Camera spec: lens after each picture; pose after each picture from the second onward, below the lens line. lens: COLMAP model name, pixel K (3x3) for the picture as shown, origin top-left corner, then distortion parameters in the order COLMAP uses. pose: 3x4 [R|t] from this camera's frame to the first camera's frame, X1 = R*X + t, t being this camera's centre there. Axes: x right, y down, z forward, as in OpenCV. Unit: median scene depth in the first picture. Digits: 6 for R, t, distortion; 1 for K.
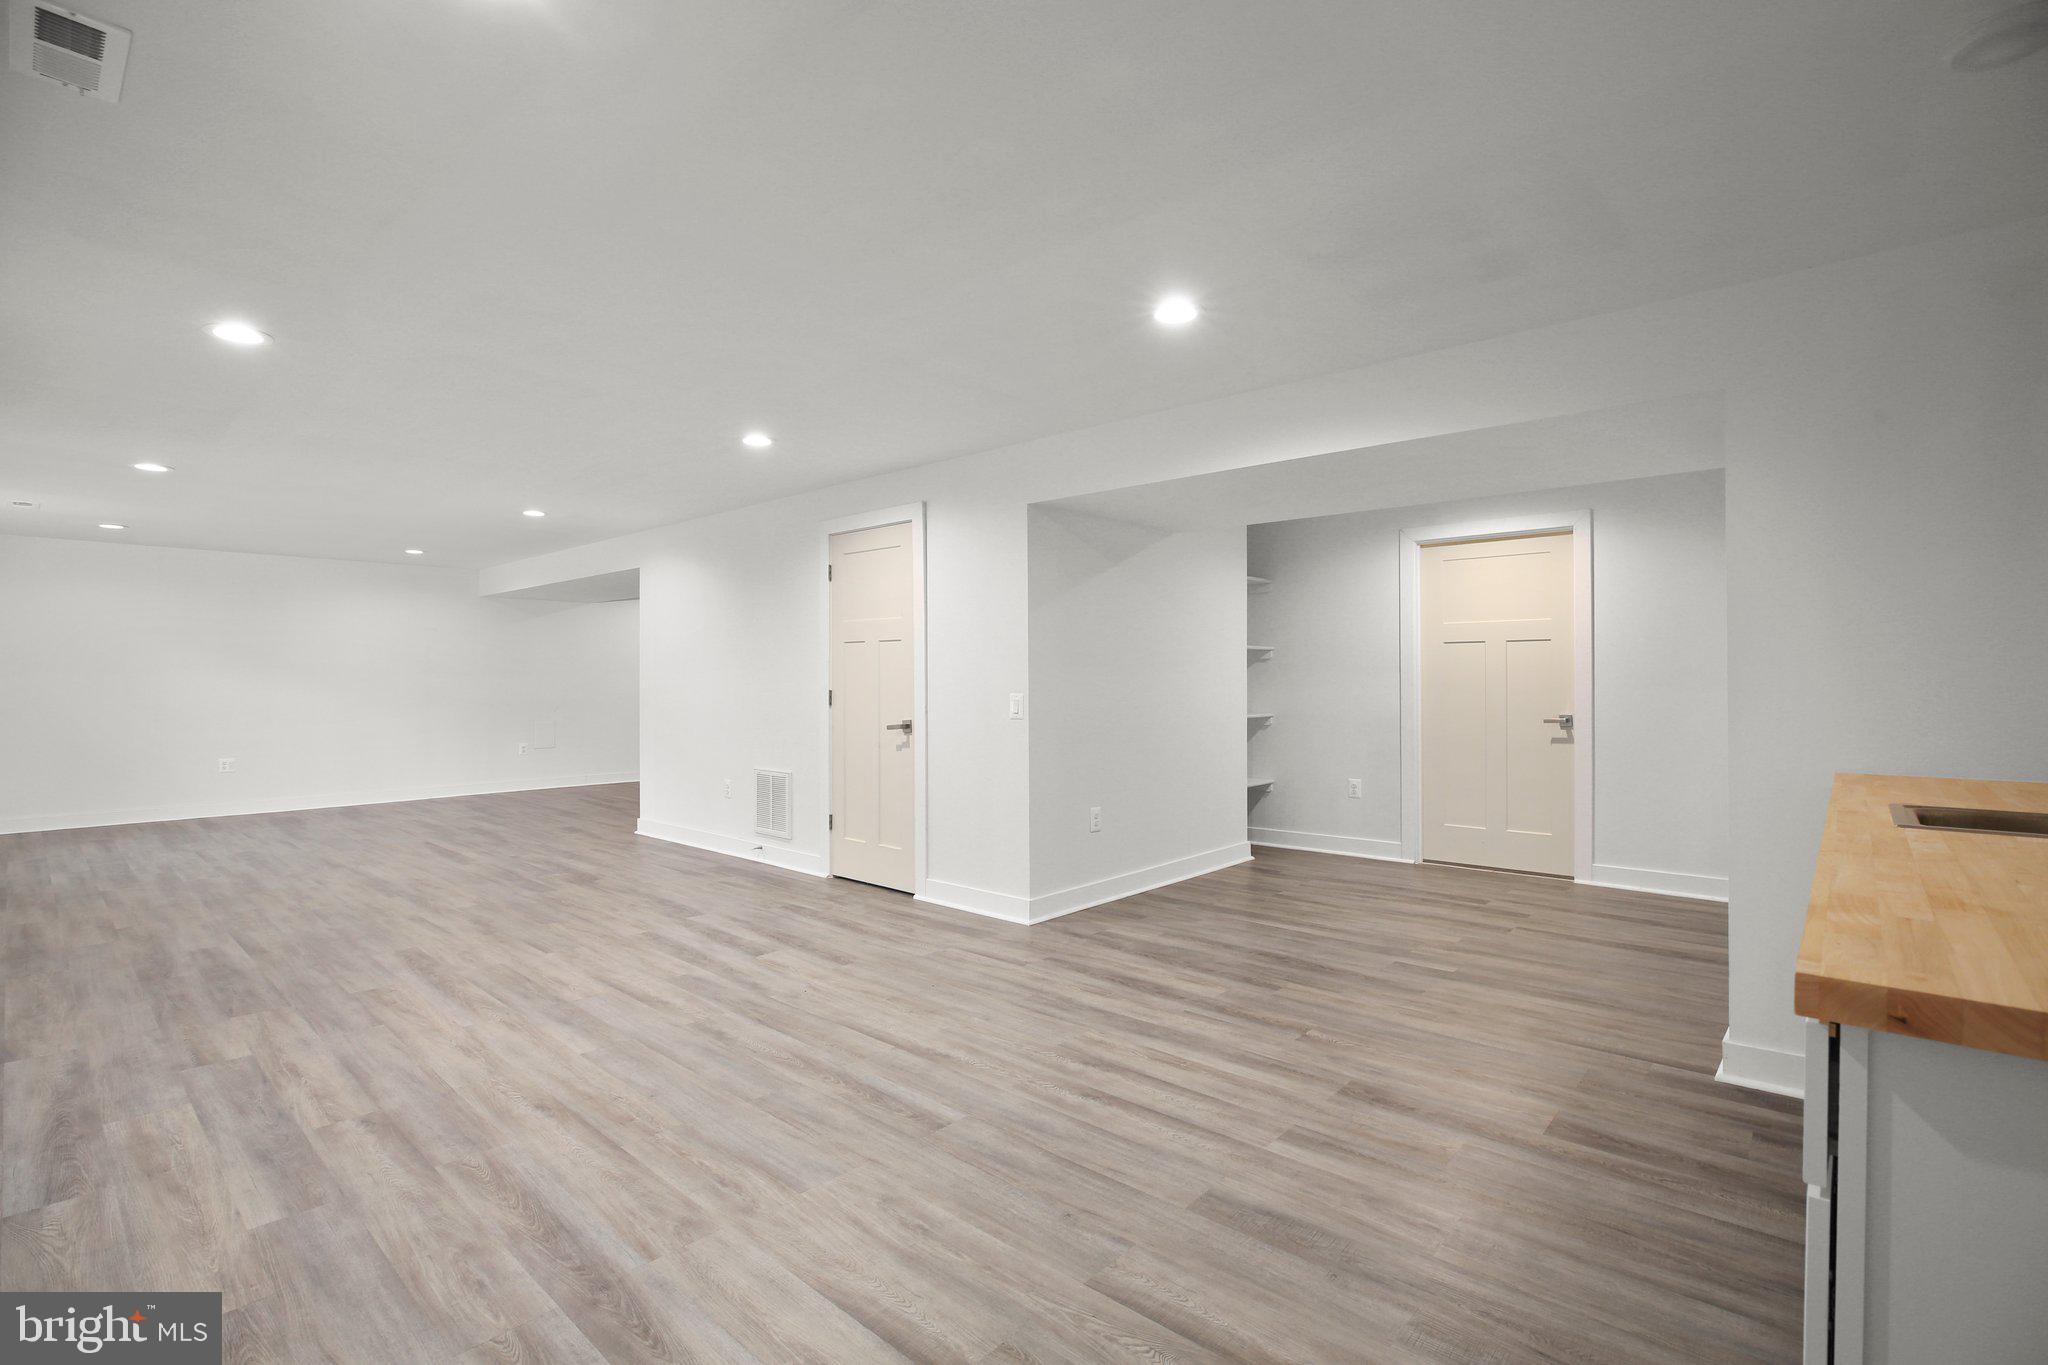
lens RADIAL K [[943.5, 0, 1022.7], [0, 943.5, 680.4], [0, 0, 1]] dist [-0.030632, 0.002641]
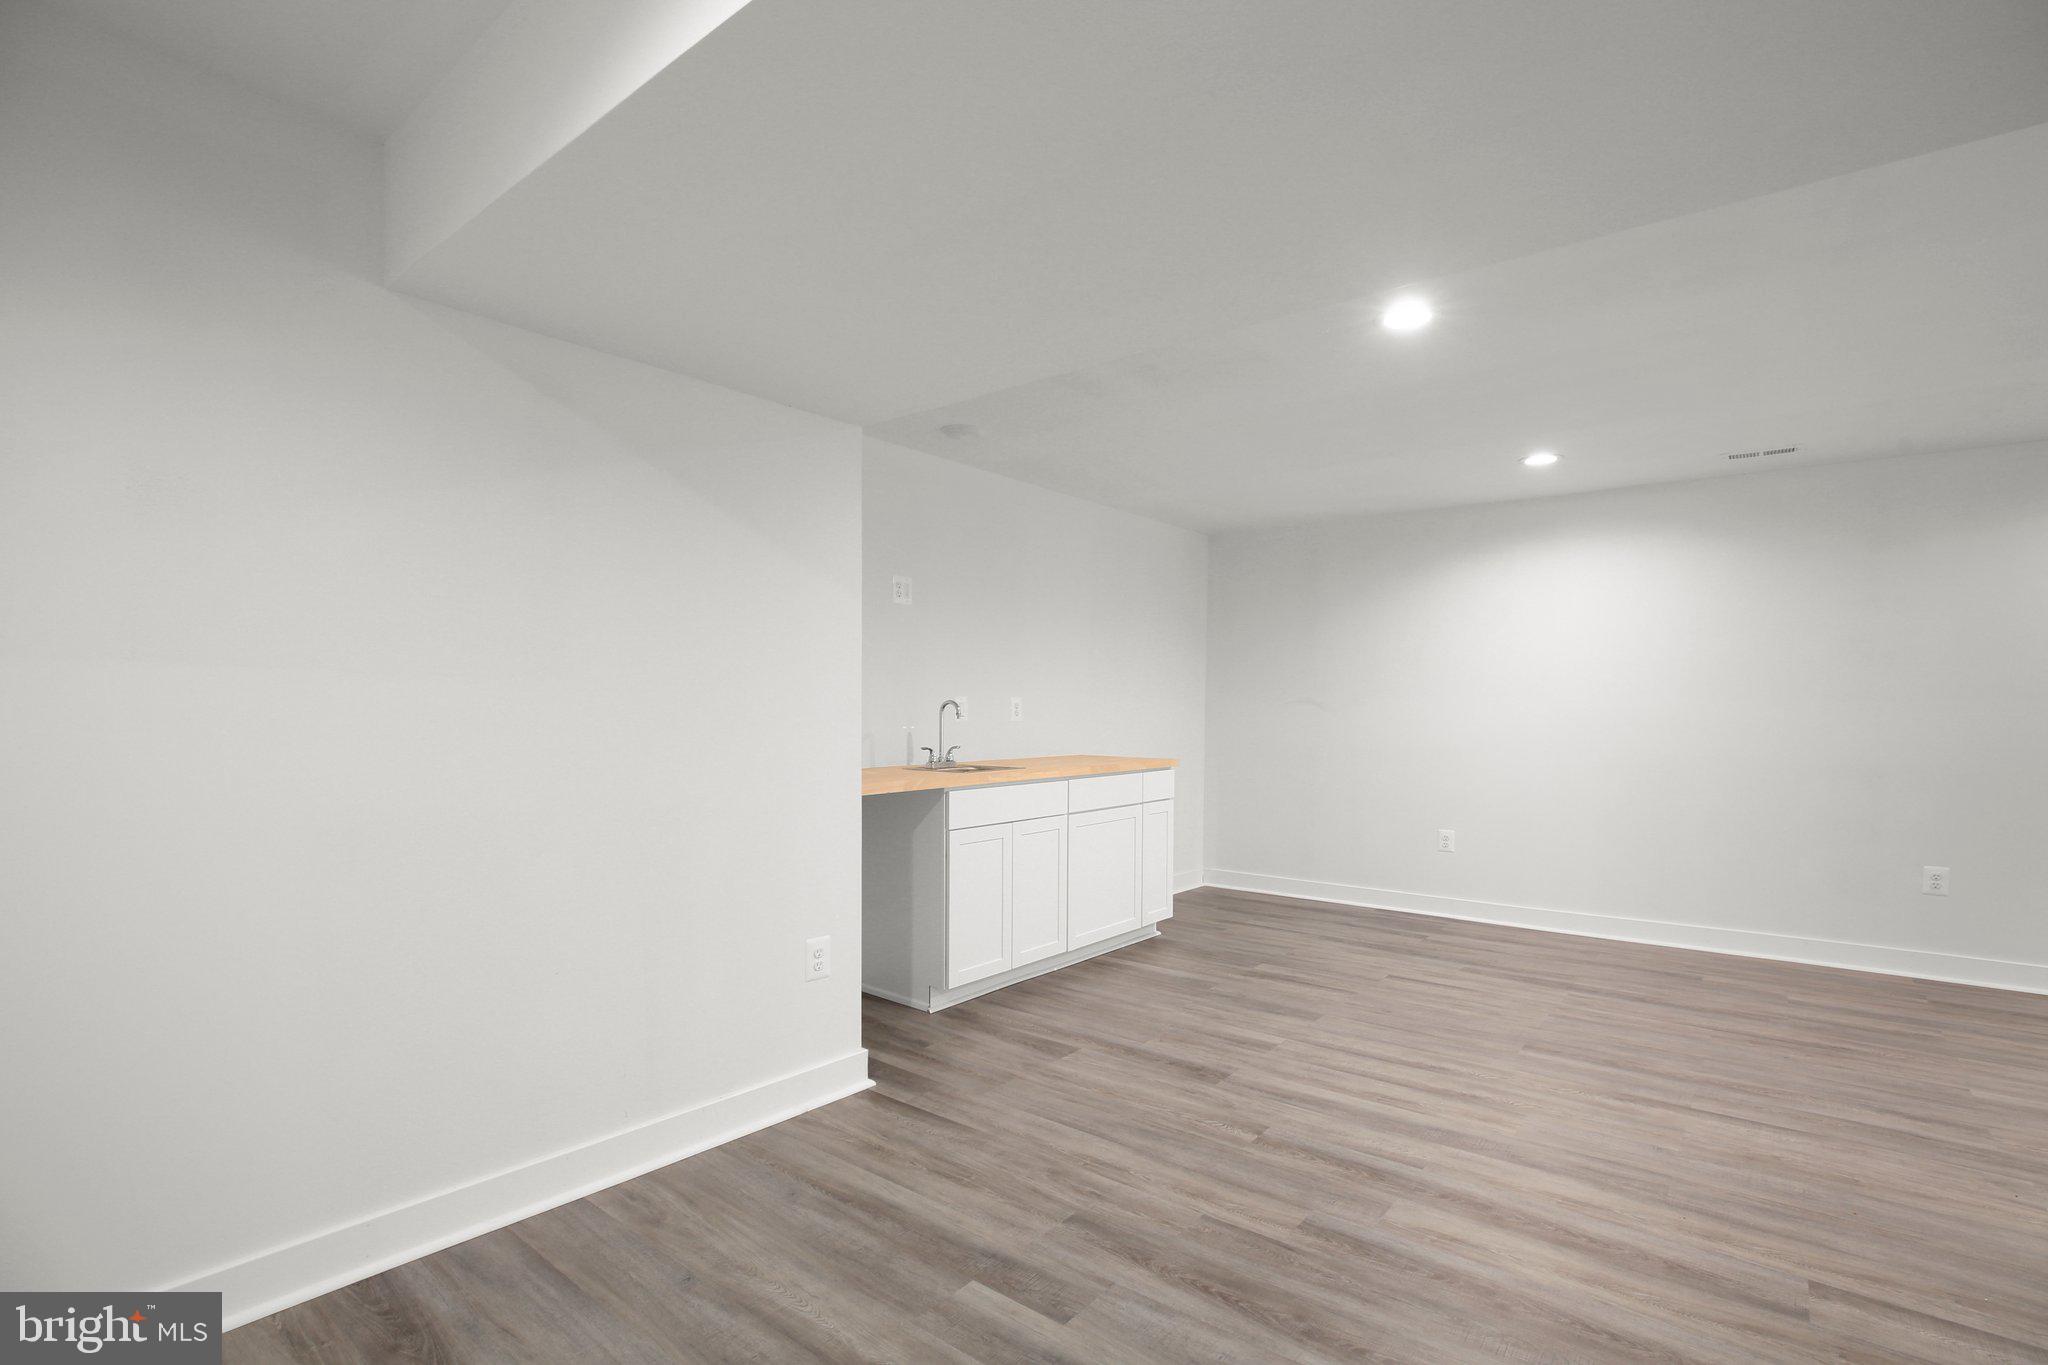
lens RADIAL K [[943.5, 0, 1024.7], [0, 943.5, 690.0], [0, 0, 1]] dist [-0.030632, 0.002641]
pose [[-0.998709, -0.005484, -0.050507, 0.627334], [-0.004471, 0.999787, -0.020135, -0.001573], [0.050606, -0.019883, -0.998521, 2.072614]]
